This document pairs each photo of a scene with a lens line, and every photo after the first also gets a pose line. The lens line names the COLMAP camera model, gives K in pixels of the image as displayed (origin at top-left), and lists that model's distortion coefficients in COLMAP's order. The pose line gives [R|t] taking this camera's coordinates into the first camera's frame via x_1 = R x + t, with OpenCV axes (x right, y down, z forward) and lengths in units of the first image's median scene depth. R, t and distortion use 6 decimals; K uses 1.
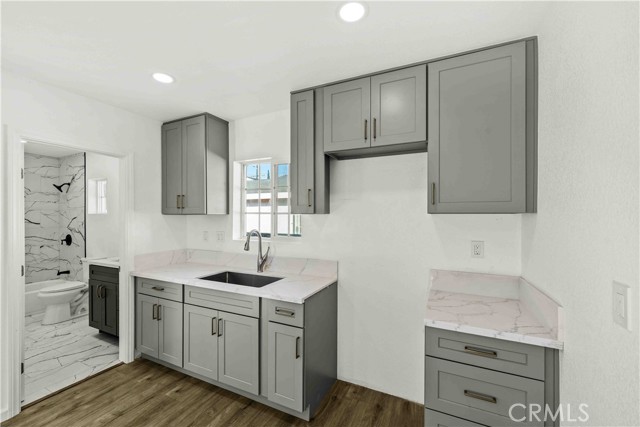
lens RADIAL K [[261.2, 0, 320.0], [0, 261.2, 213.5], [0, 0, 1]] dist [0.000085, -0.000111]
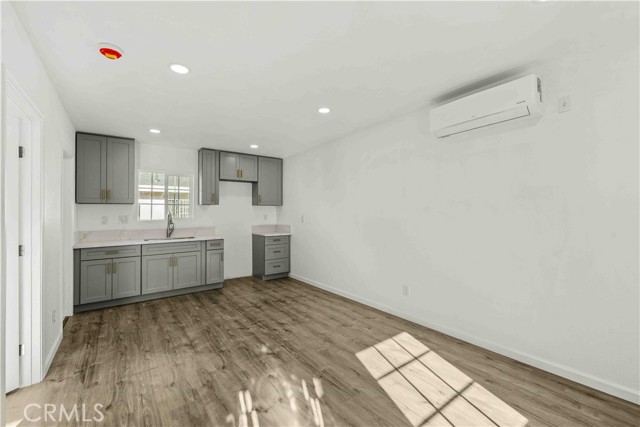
lens RADIAL K [[264.0, 0, 320.0], [0, 264.0, 213.5], [0, 0, 1]] dist [-0.000054, -0.000129]
pose [[0.462851, -0.007340, 0.886406, -1.554923], [0.001382, 0.999970, 0.007559, 0.059786], [-0.886435, -0.002273, 0.462847, -0.838859]]
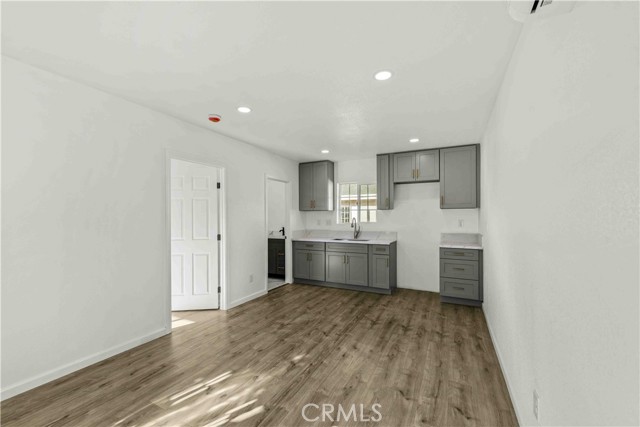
lens RADIAL K [[261.2, 0, 320.0], [0, 261.2, 213.5], [0, 0, 1]] dist [0.000085, -0.000111]
pose [[0.999830, -0.001216, -0.018382, -0.548612], [0.001020, 0.999943, -0.010662, 0.057988], [0.018394, 0.010641, 0.999774, -1.207995]]
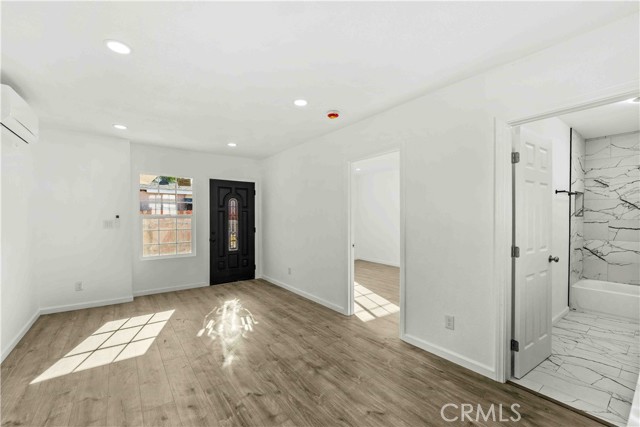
lens RADIAL K [[267.1, 0, 320.0], [0, 267.1, 213.5], [0, 0, 1]] dist [-0.000524, -0.000096]
pose [[-0.457940, -0.004107, -0.888974, 0.145555], [0.009154, 0.999915, -0.009335, 0.064119], [0.888936, -0.012413, -0.457863, 0.730986]]
